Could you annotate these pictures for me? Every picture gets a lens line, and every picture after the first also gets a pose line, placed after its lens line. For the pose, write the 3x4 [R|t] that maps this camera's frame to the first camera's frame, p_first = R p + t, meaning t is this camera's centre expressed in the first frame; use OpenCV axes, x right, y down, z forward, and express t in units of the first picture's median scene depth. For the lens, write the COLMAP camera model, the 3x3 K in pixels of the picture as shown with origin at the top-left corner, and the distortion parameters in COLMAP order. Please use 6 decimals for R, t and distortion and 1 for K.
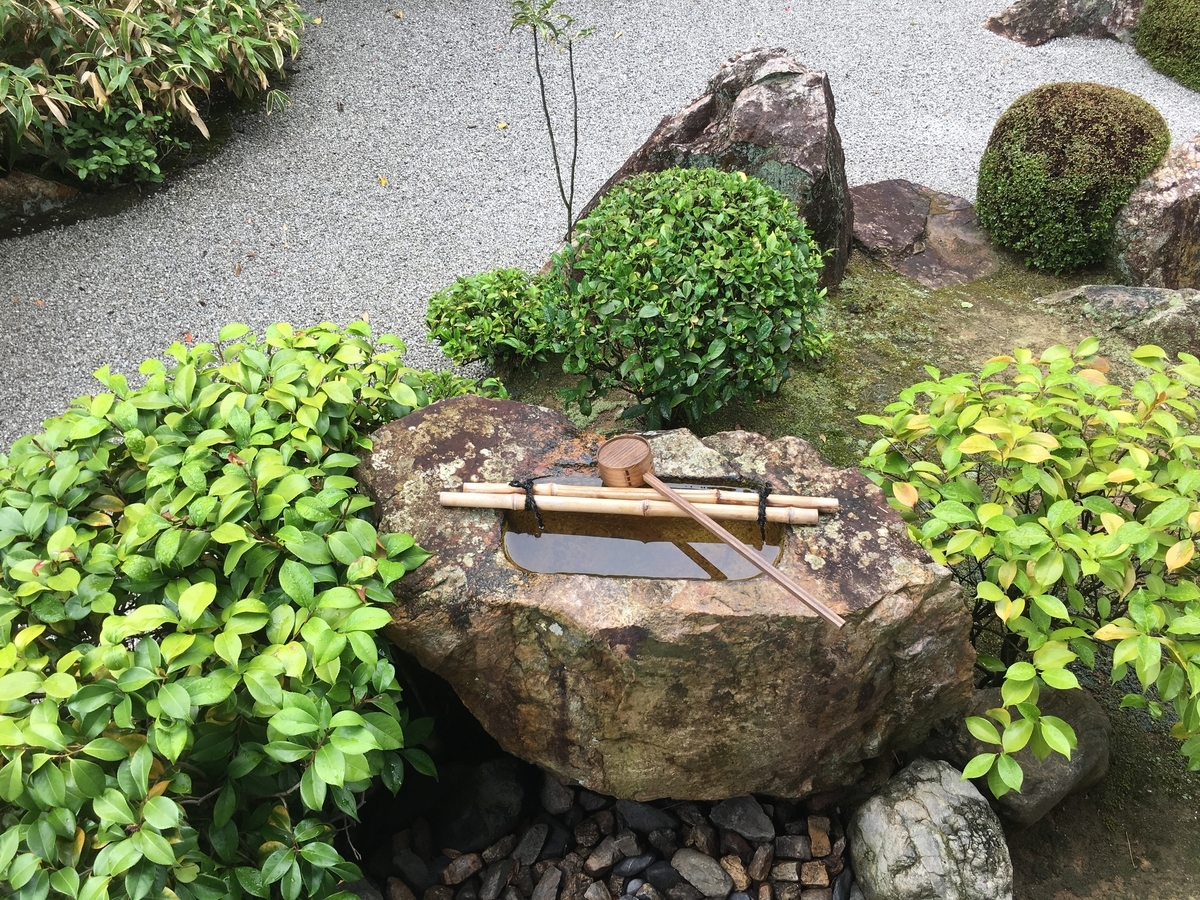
lens RADIAL K [[1018.2, 0, 600.0], [0, 1018.2, 450.0], [0, 0, 1]] dist [0.091262, -0.125411]
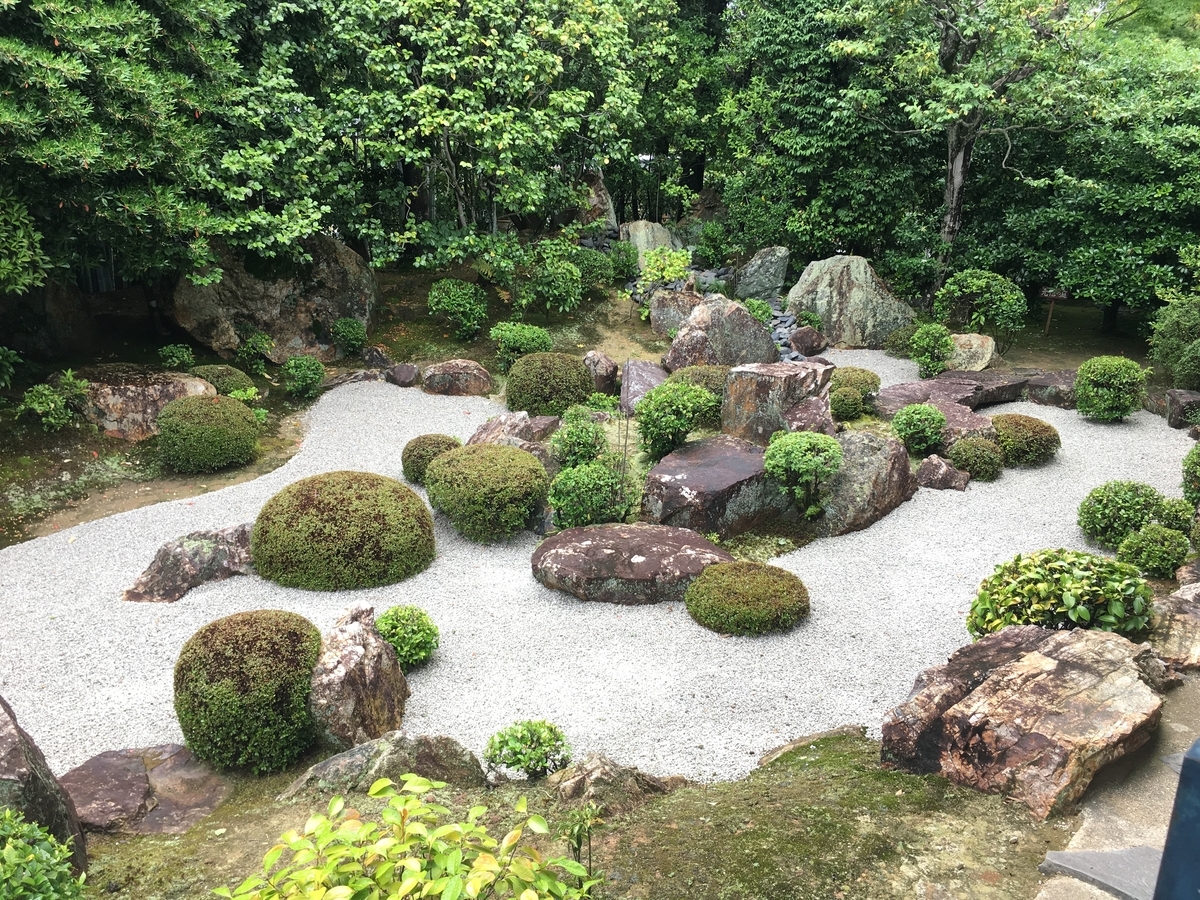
lens RADIAL K [[1018.2, 0, 600.0], [0, 1018.2, 450.0], [0, 0, 1]] dist [0.091262, -0.125411]
pose [[0.675105, -0.202329, 0.709434, -0.045424], [0.523418, 0.809046, -0.267353, 0.026082], [-0.519871, 0.551822, 0.652094, -0.087994]]
